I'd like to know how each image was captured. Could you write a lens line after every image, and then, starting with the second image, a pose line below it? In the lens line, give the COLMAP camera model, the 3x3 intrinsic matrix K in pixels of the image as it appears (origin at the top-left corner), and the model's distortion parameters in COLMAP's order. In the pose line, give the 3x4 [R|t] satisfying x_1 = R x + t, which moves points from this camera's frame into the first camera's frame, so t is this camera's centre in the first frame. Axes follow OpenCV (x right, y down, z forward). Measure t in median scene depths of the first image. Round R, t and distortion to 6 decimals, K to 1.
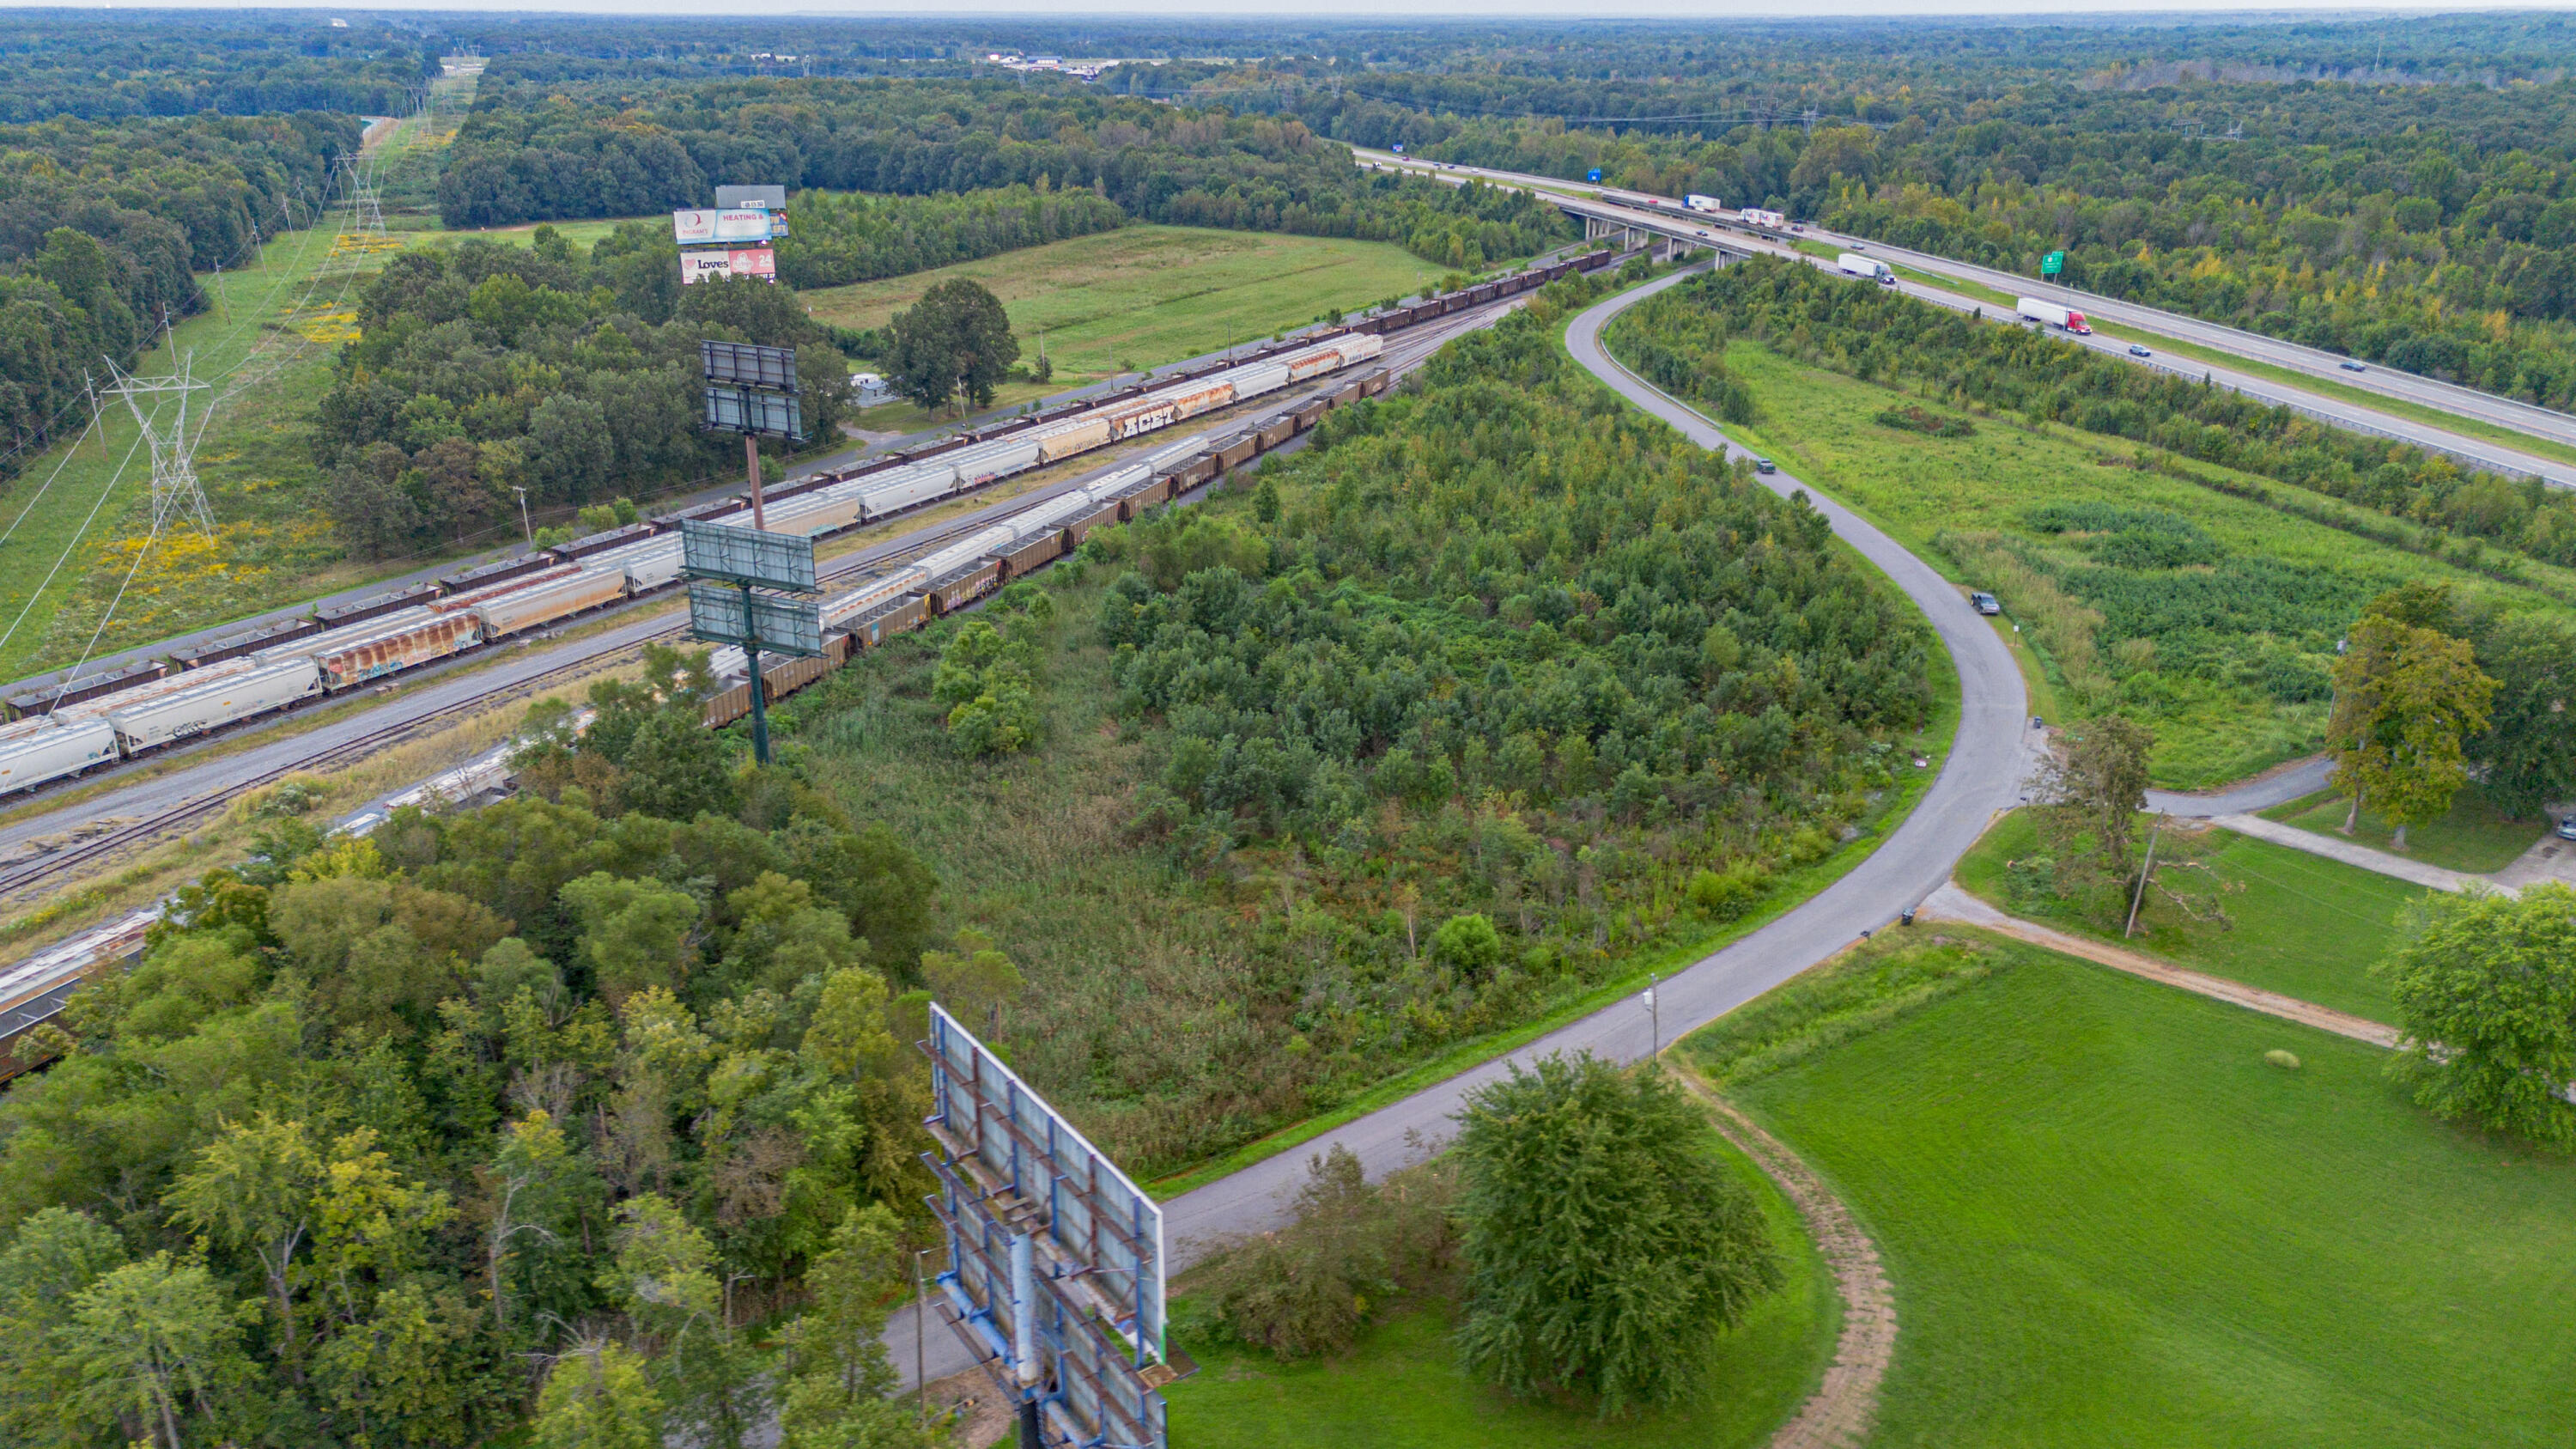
lens RADIAL K [[1863.1, 0, 1290.9], [0, 1863.1, 736.9], [0, 0, 1]] dist [0.080349, -0.095113]
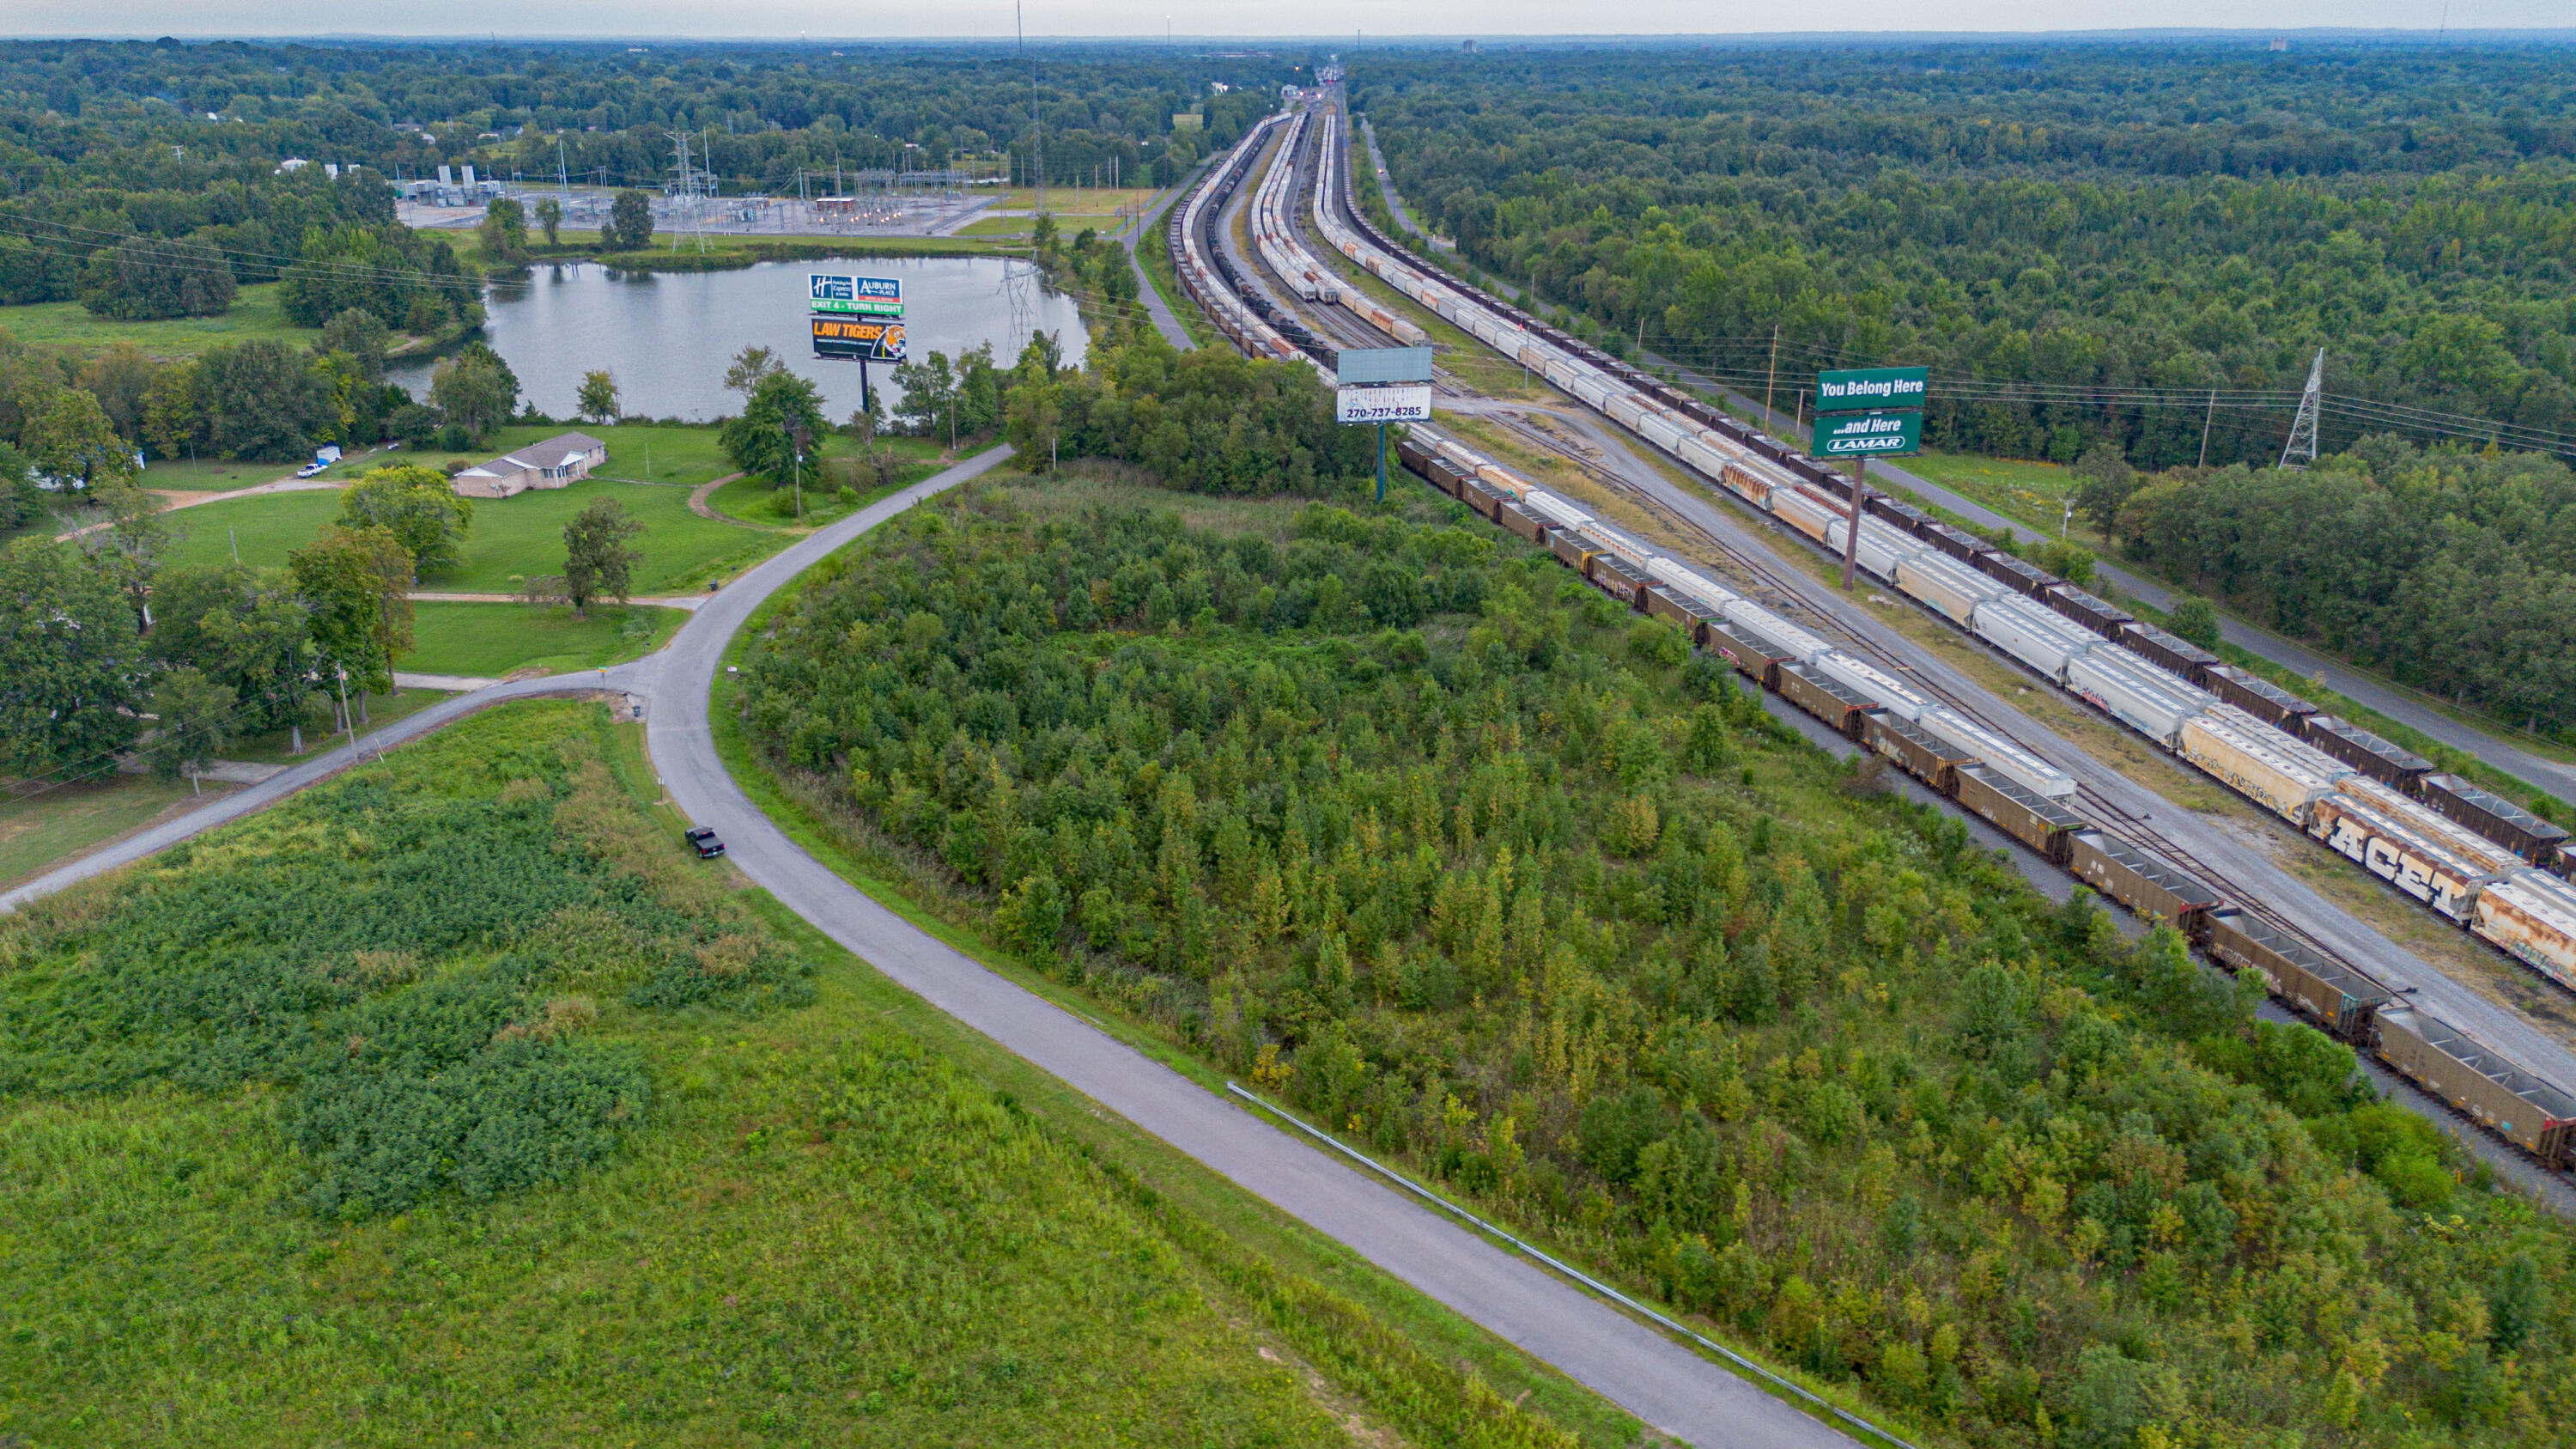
lens RADIAL K [[1858.3, 0, 1288.0], [0, 1858.3, 724.5], [0, 0, 1]] dist [0.073918, -0.076126]
pose [[-0.789124, 0.211963, -0.576503, 0.437999], [-0.218841, 0.779961, 0.586319, -0.431190], [0.573927, 0.588841, -0.569099, 1.109587]]
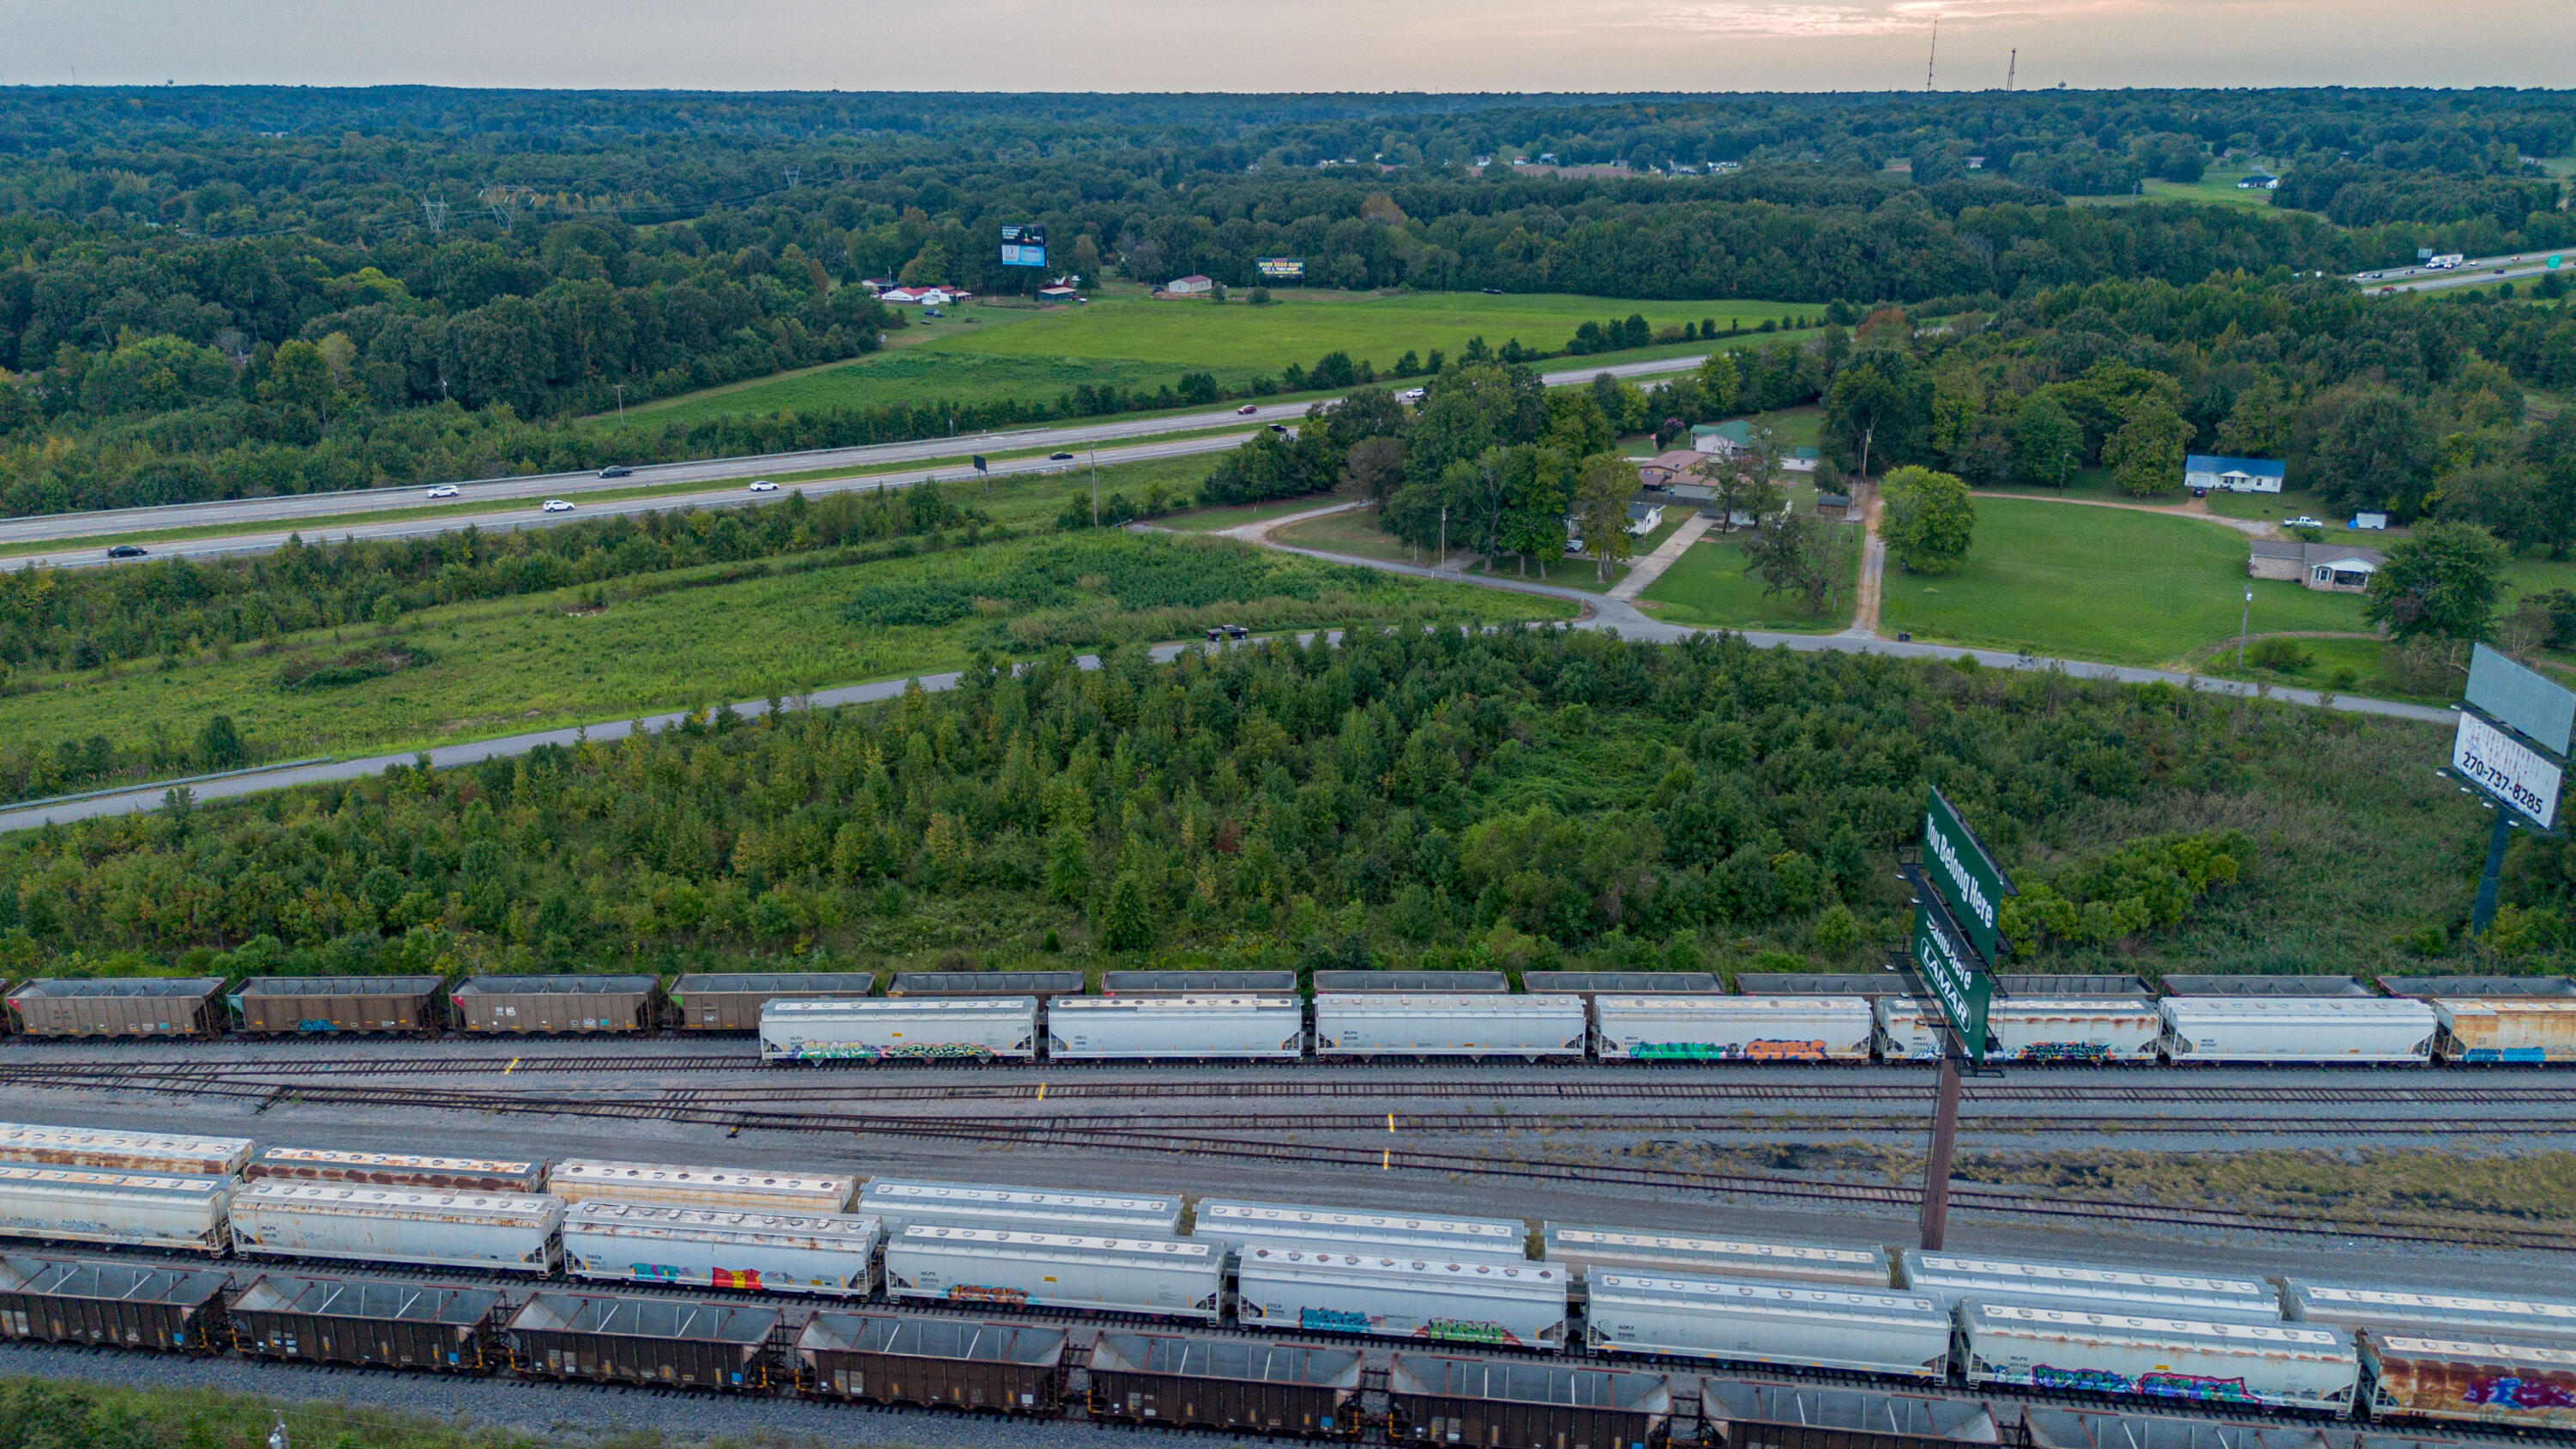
lens RADIAL K [[1866.7, 0, 1284.6], [0, 1866.7, 721.8], [0, 0, 1]] dist [0.070090, -0.066633]
pose [[-0.384949, -0.286196, 0.877443, -0.453599], [0.329838, 0.845261, 0.420405, -0.342402], [-0.861987, 0.451249, -0.230984, 0.899774]]
